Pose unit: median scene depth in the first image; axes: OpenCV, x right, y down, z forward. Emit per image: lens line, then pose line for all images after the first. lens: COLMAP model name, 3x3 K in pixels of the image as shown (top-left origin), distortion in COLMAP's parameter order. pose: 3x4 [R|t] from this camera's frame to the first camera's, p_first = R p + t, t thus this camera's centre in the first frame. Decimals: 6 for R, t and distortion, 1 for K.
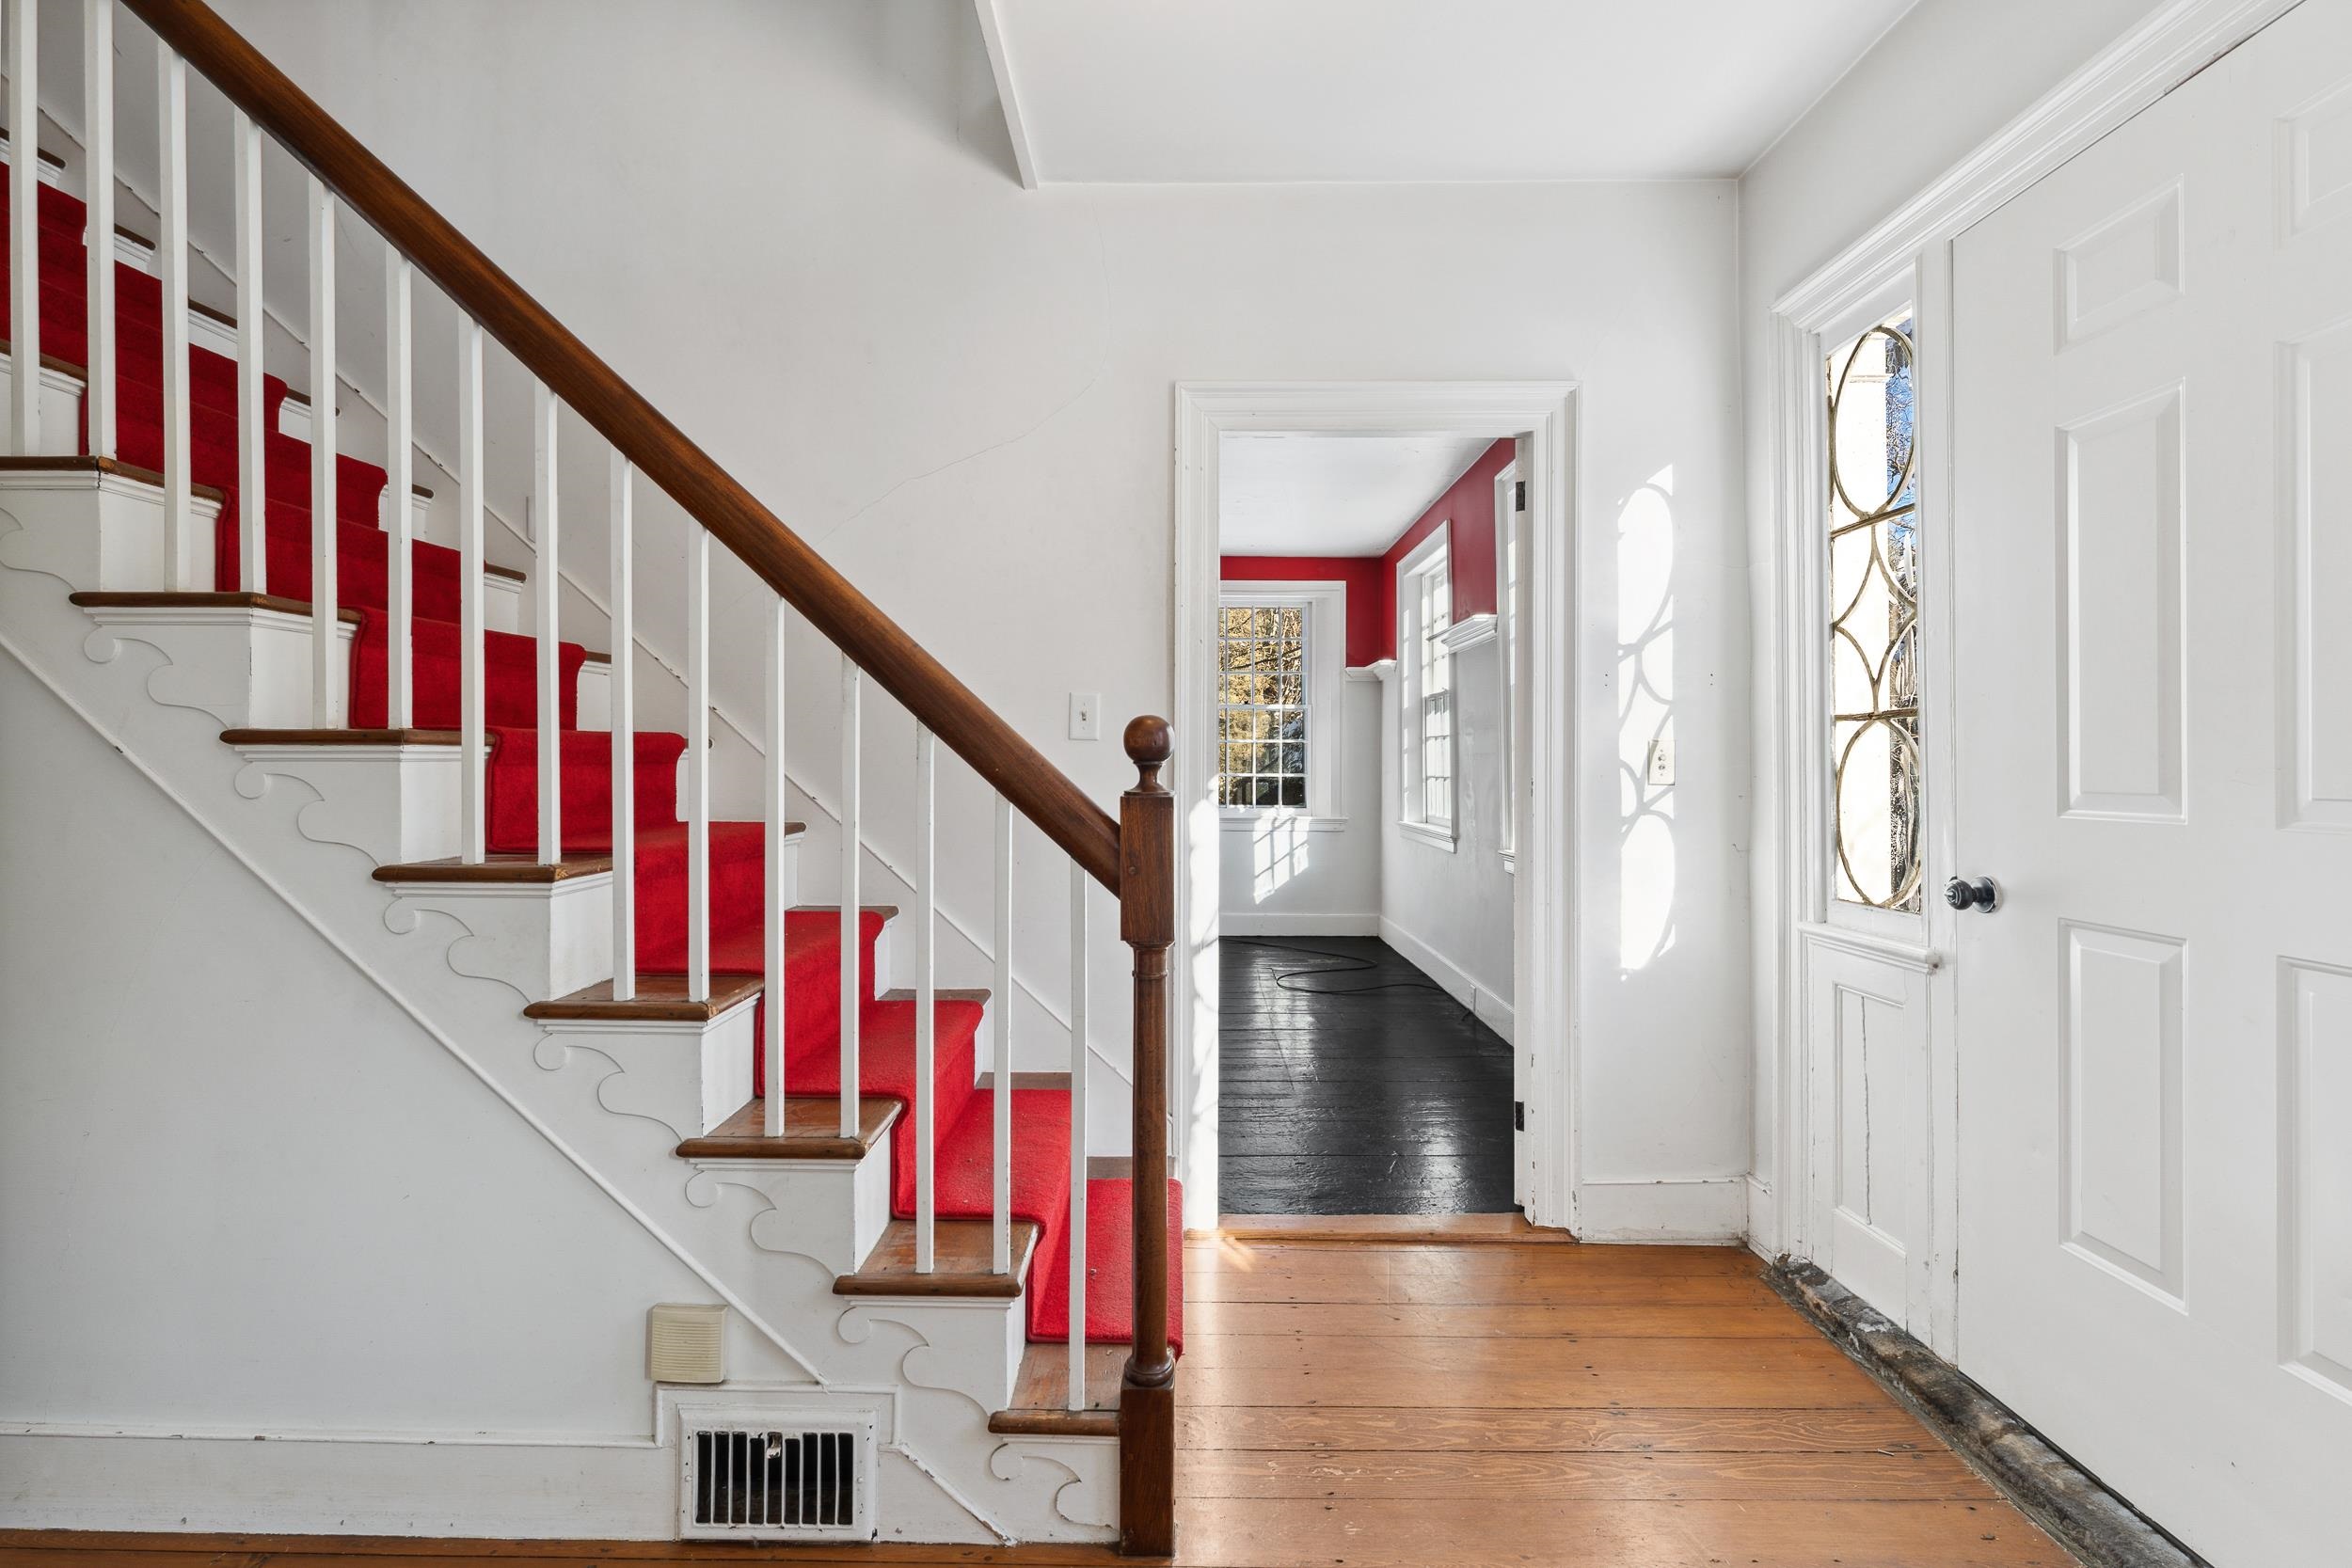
lens RADIAL K [[1078.2, 0, 1173.4], [0, 1078.2, 772.4], [0, 0, 1]] dist [0.000881, 0.000605]
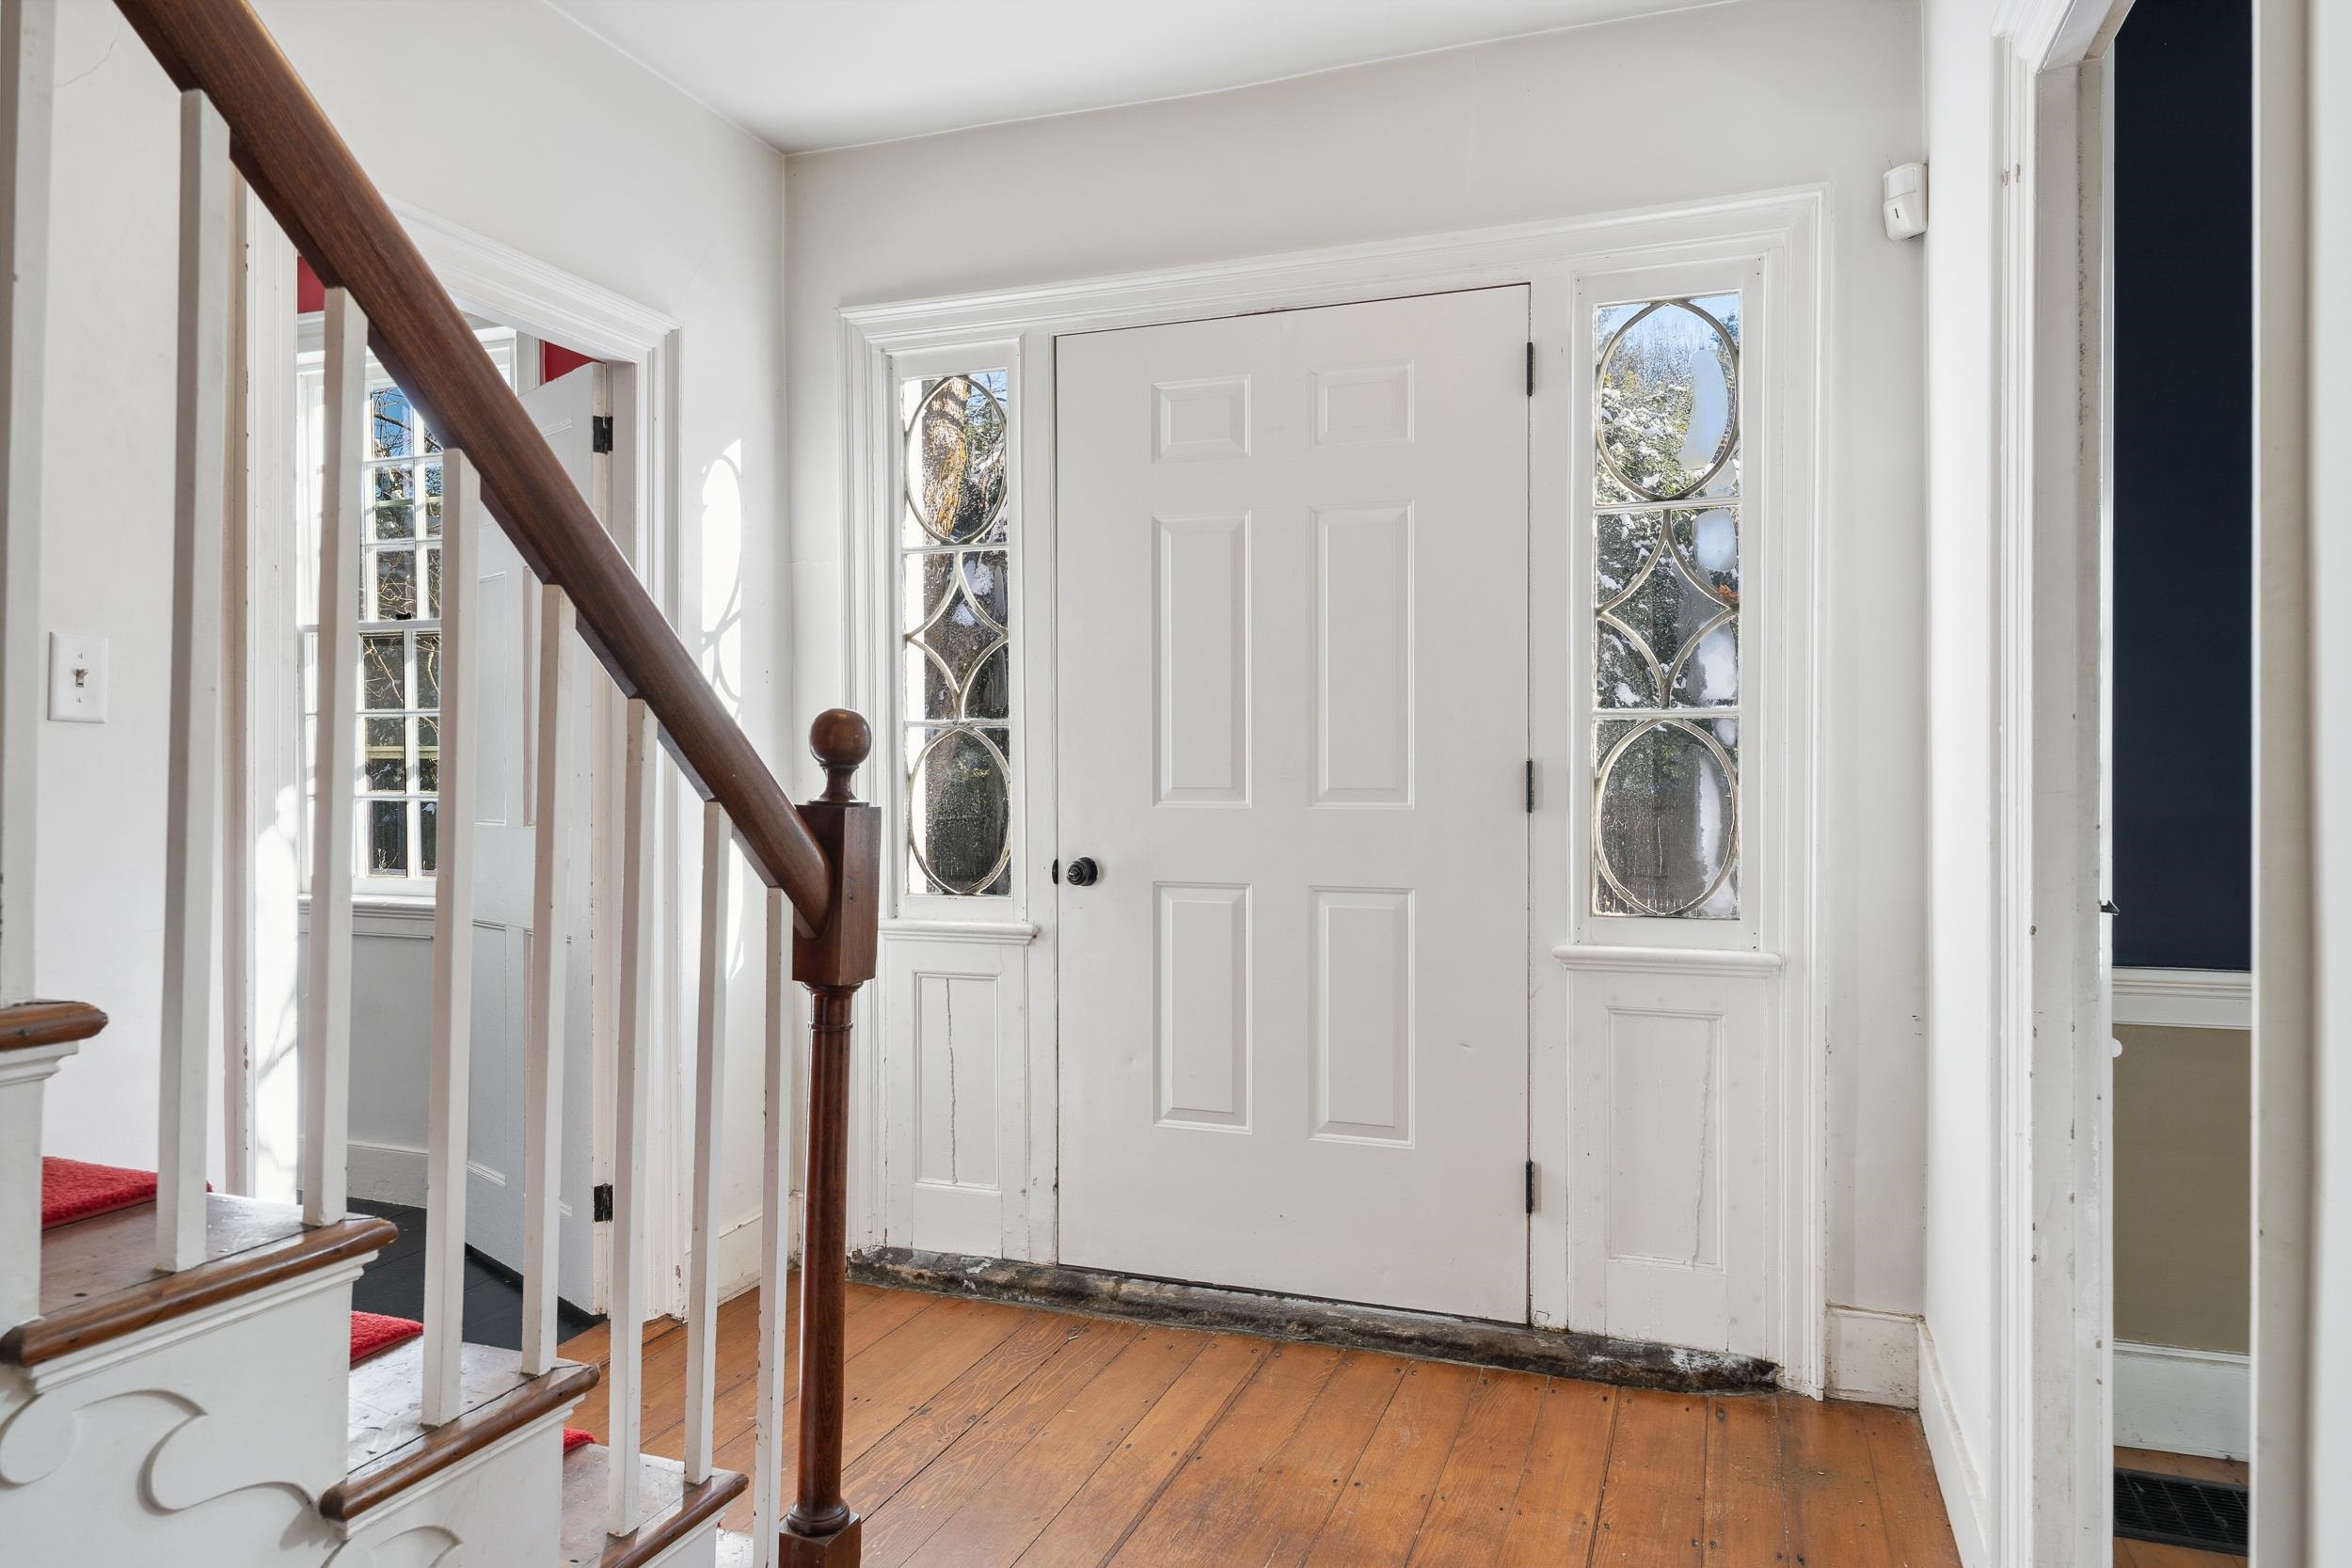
lens RADIAL K [[1463.0, 0, 1176.0], [0, 1463.0, 784.0], [0, 0, 1]] dist [-0.001207, -0.000275]
pose [[0.343456, -0.010274, 0.939113, -0.753906], [0.006945, 0.999941, 0.008400, -0.001883], [-0.939143, 0.003638, 0.343507, 0.297884]]
